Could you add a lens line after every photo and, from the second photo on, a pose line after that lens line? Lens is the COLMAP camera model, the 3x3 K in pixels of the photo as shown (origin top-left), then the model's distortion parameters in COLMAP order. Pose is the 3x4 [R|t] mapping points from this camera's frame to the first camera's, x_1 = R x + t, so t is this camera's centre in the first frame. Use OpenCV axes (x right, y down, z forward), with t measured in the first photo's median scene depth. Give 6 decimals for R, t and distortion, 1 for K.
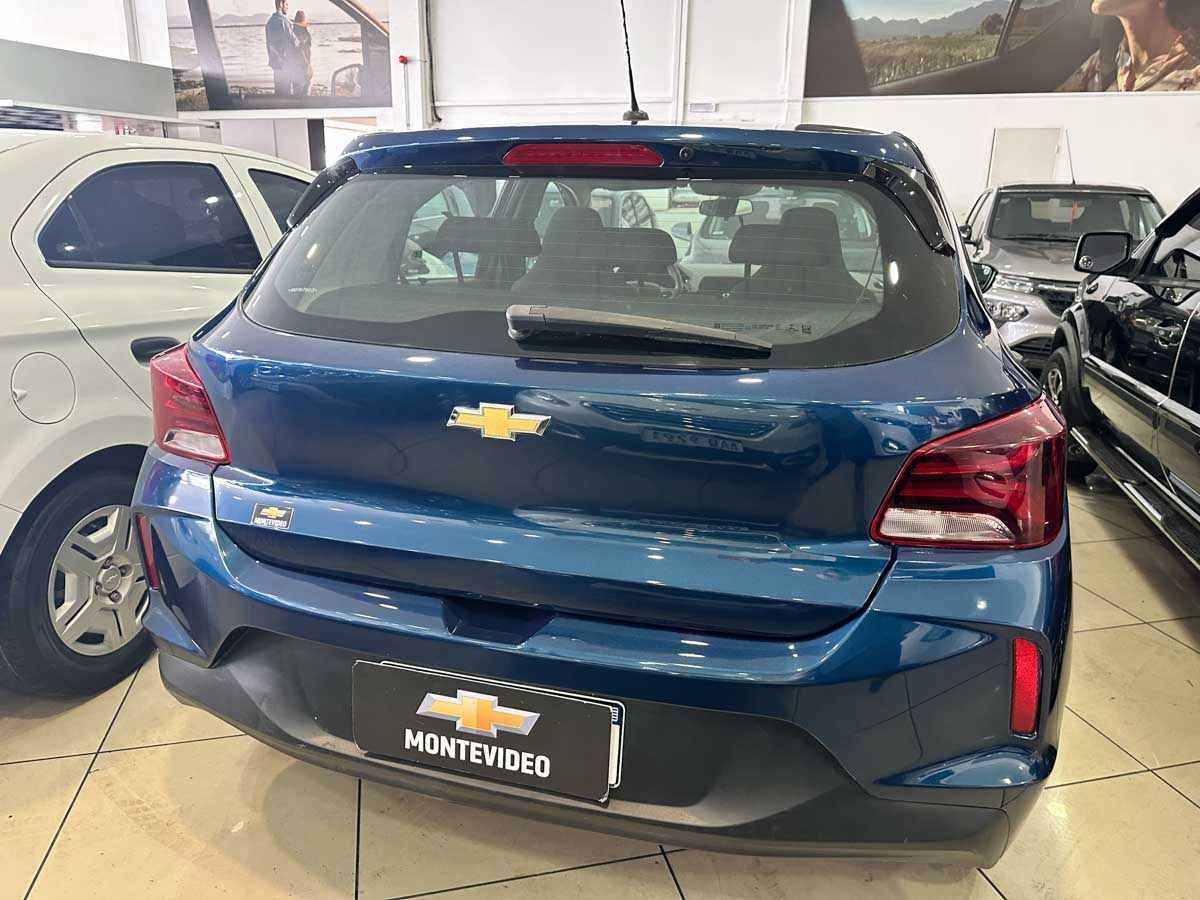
lens RADIAL K [[820.6, 0, 605.0], [0, 820.6, 449.8], [0, 0, 1]] dist [0.027345, -0.035646]
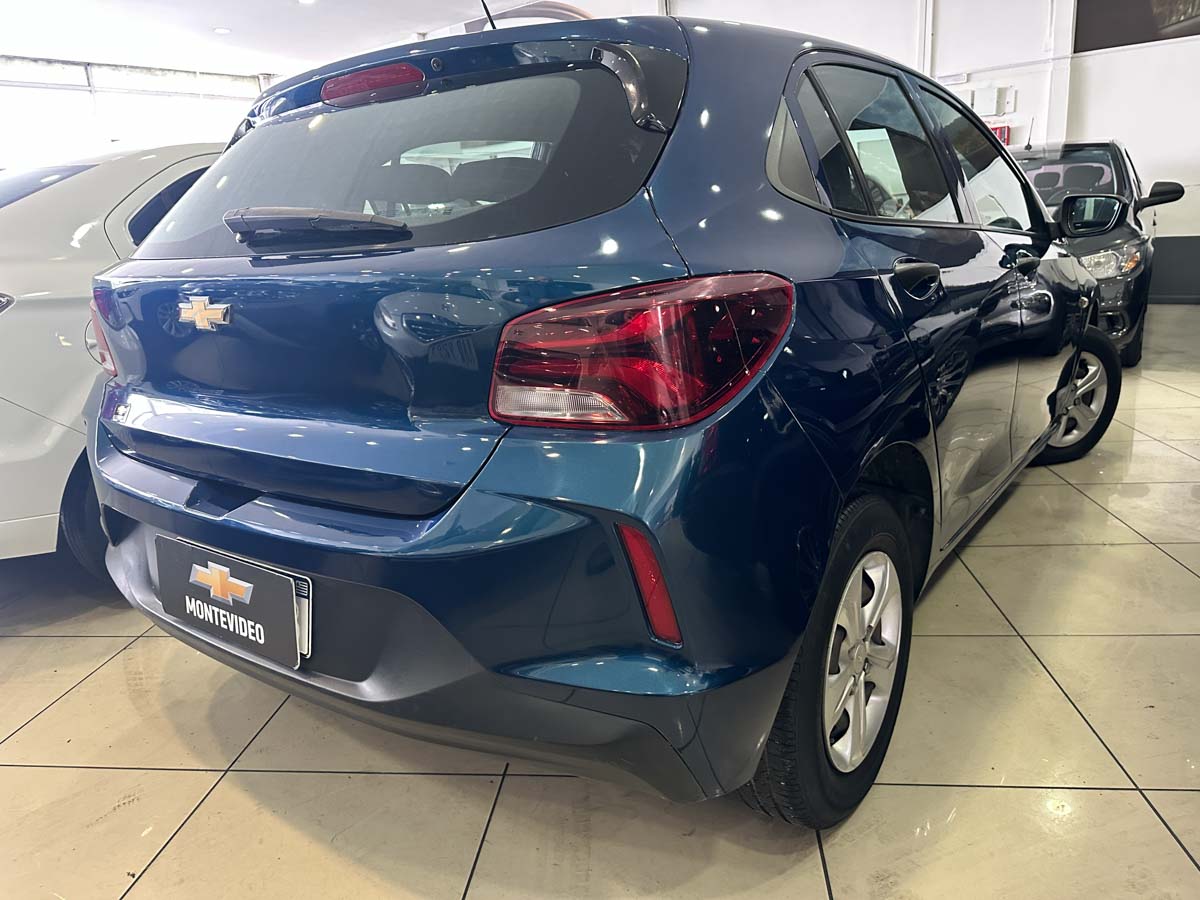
lens RADIAL K [[826.7, 0, 600.0], [0, 826.7, 450.0], [0, 0, 1]] dist [0.001494, -0.003611]
pose [[0.939778, 0.019306, -0.341240, 0.693747], [-0.024274, 0.999652, -0.010294, 0.135760], [0.340922, 0.017957, 0.939920, 0.113413]]
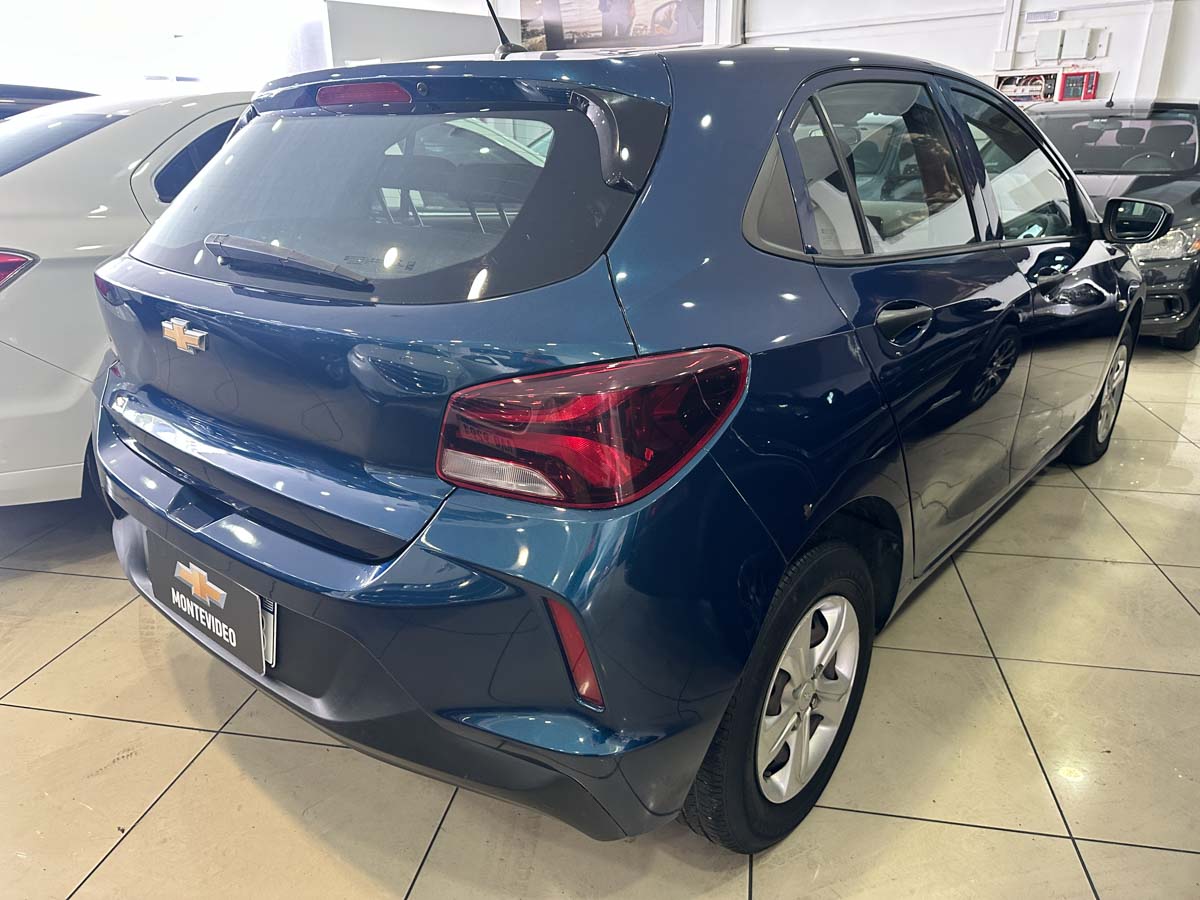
lens RADIAL K [[820.6, 0, 605.0], [0, 820.6, 449.8], [0, 0, 1]] dist [0.027345, -0.035646]
pose [[0.915987, 0.118287, -0.383376, 0.797343], [-0.091124, 0.991915, 0.088325, -0.030235], [0.390724, -0.045970, 0.919359, 0.137715]]
